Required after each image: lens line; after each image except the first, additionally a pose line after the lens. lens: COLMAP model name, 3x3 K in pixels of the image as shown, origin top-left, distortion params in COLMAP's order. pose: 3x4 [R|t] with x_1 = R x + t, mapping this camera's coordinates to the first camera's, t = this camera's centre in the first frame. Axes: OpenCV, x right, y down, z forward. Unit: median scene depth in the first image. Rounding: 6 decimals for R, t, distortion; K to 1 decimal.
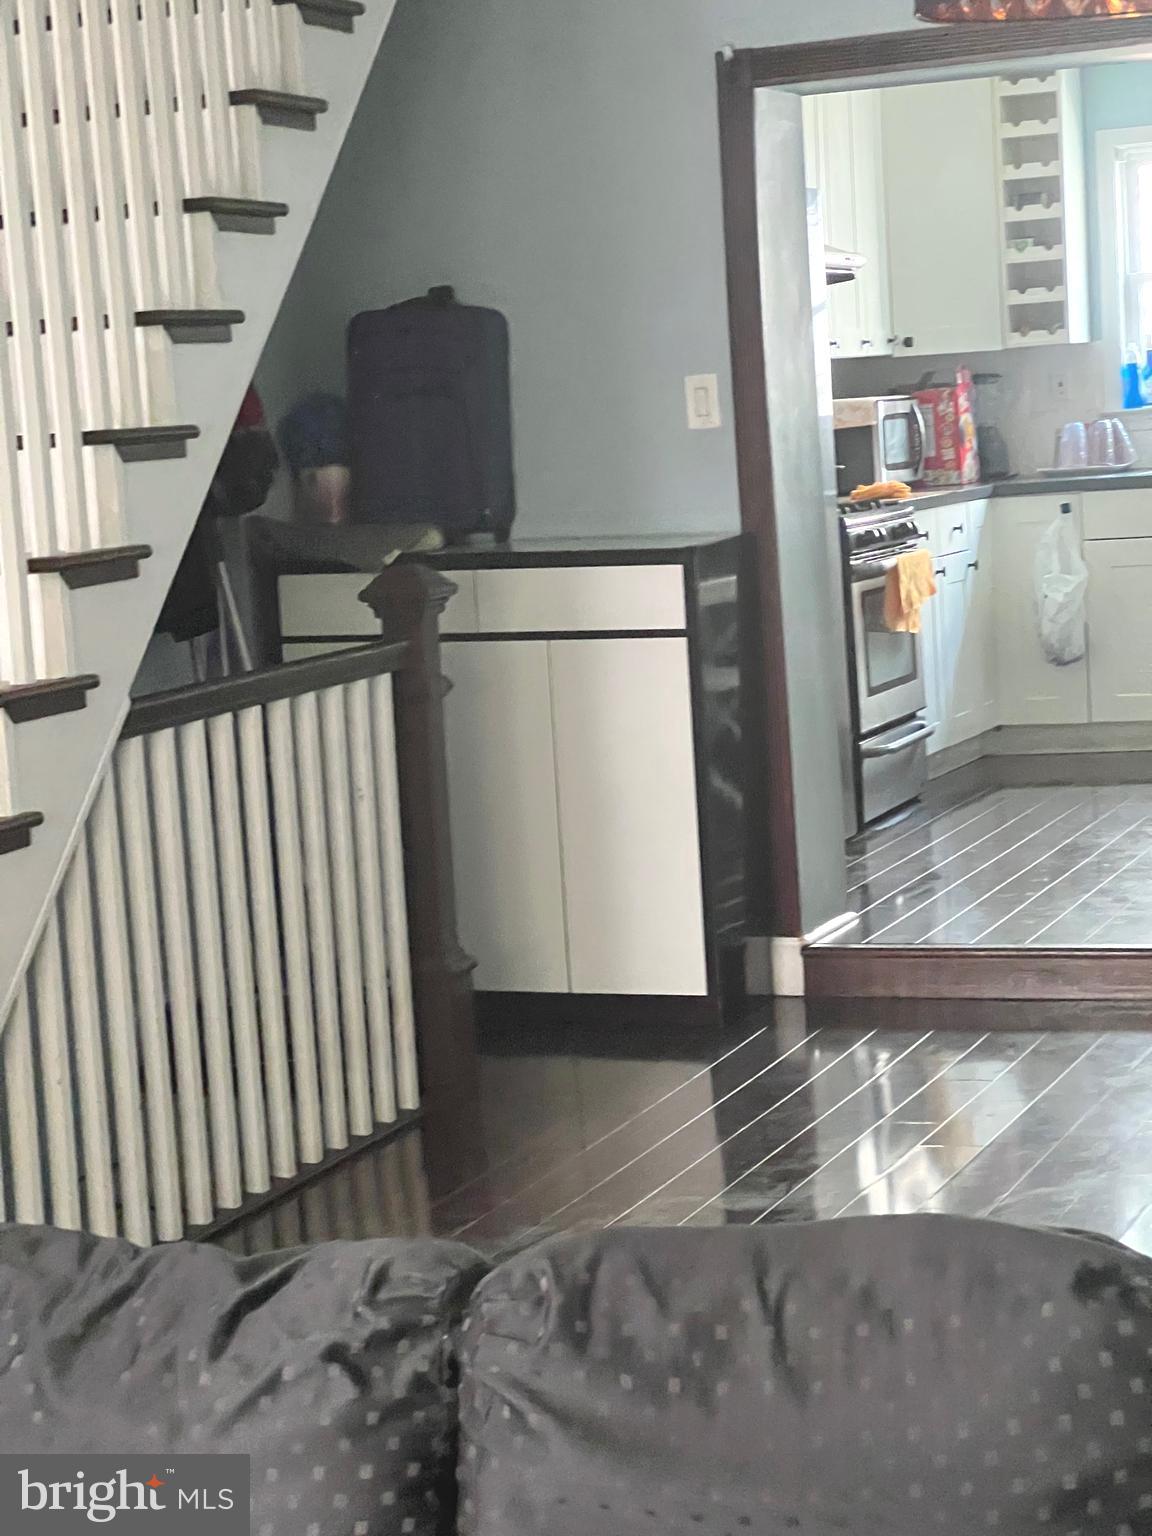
lens RADIAL K [[3347.7, 0, 574.5], [0, 3347.7, 730.3], [0, 0, 1]] dist [-0.202103, 5.055410]
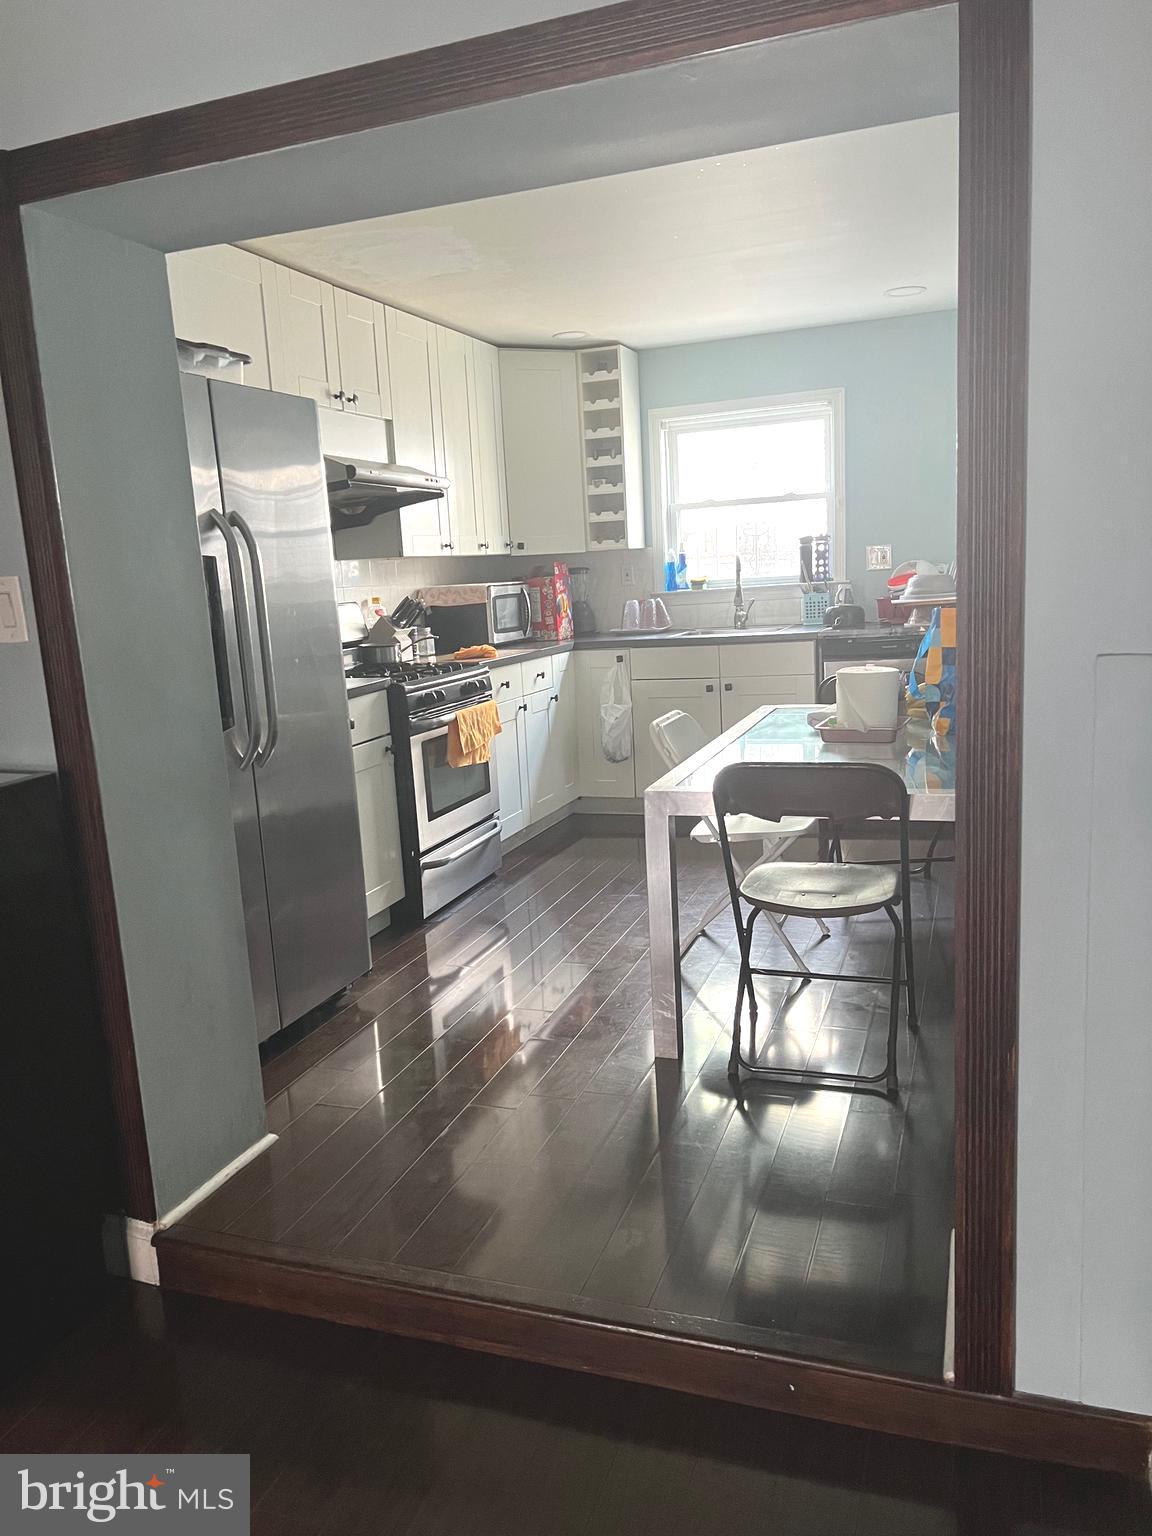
lens RADIAL K [[1155.7, 0, 576.0], [0, 1155.7, 768.0], [0, 0, 1]] dist [0.087526, -0.147876]
pose [[0.999762, 0.006996, 0.020669, 0.114766], [-0.008484, 0.997313, 0.072770, -0.054253], [-0.020104, -0.072928, 0.997135, 0.467258]]
